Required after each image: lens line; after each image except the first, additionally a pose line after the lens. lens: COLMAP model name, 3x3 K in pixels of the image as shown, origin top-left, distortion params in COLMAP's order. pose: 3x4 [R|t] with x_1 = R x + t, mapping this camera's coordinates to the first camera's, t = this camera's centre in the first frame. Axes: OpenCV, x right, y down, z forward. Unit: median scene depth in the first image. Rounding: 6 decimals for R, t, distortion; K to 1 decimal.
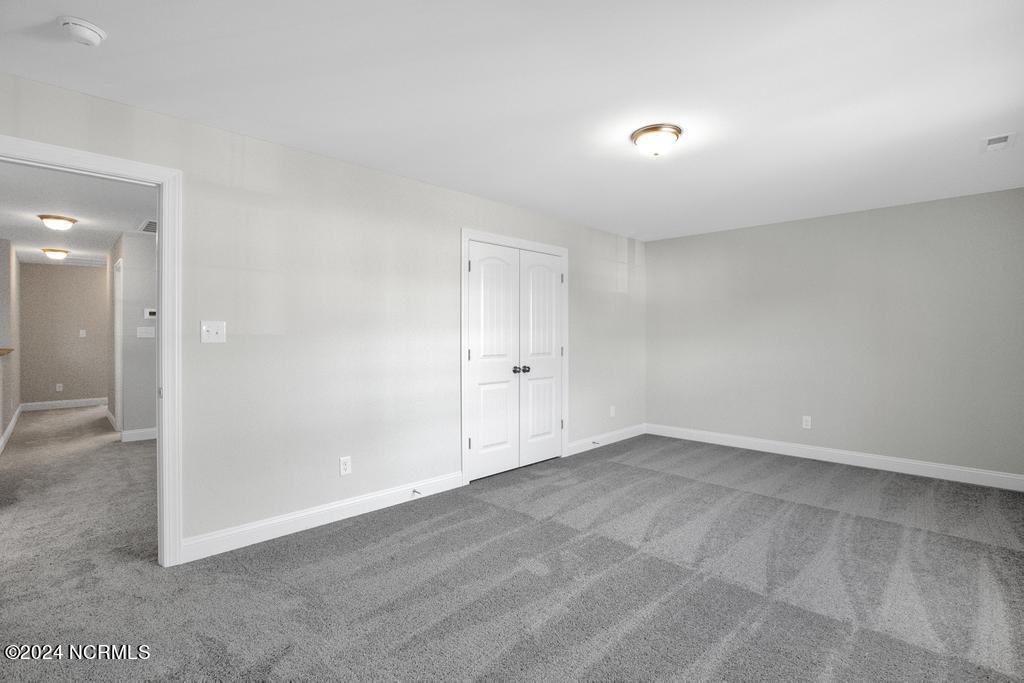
lens RADIAL K [[467.6, 0, 513.3], [0, 467.6, 341.4], [0, 0, 1]] dist [-0.048136, 0.014269]
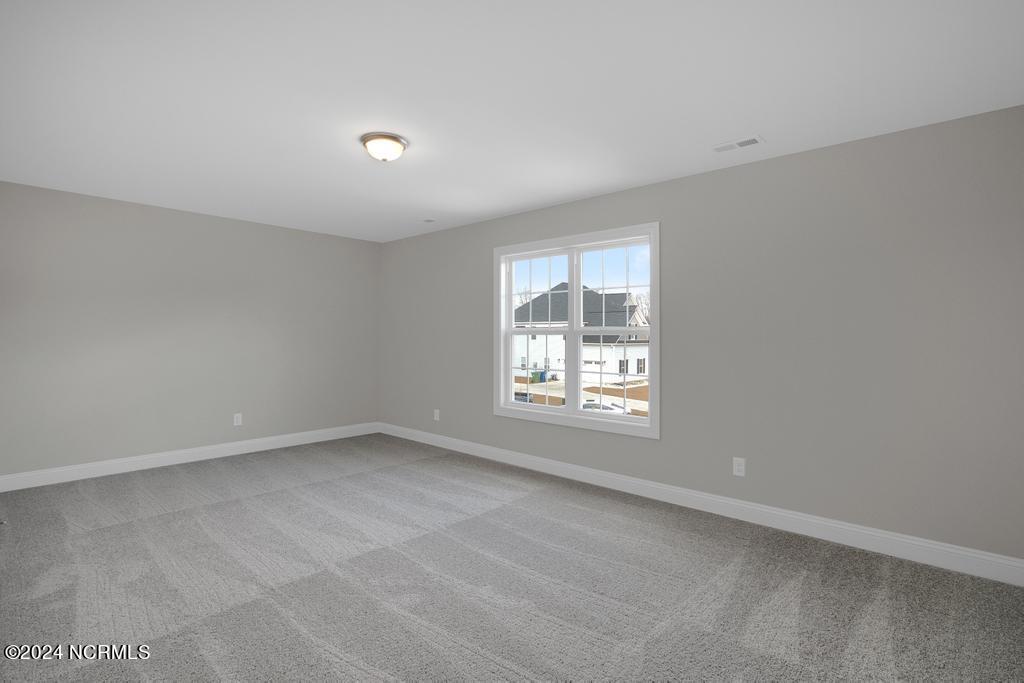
lens RADIAL K [[467.6, 0, 513.3], [0, 467.6, 341.4], [0, 0, 1]] dist [-0.048136, 0.014269]
pose [[-0.036862, -0.007552, 0.999292, -0.662142], [0.000862, 0.999971, 0.007589, -0.014368], [-0.999320, 0.001141, -0.036855, 0.646719]]
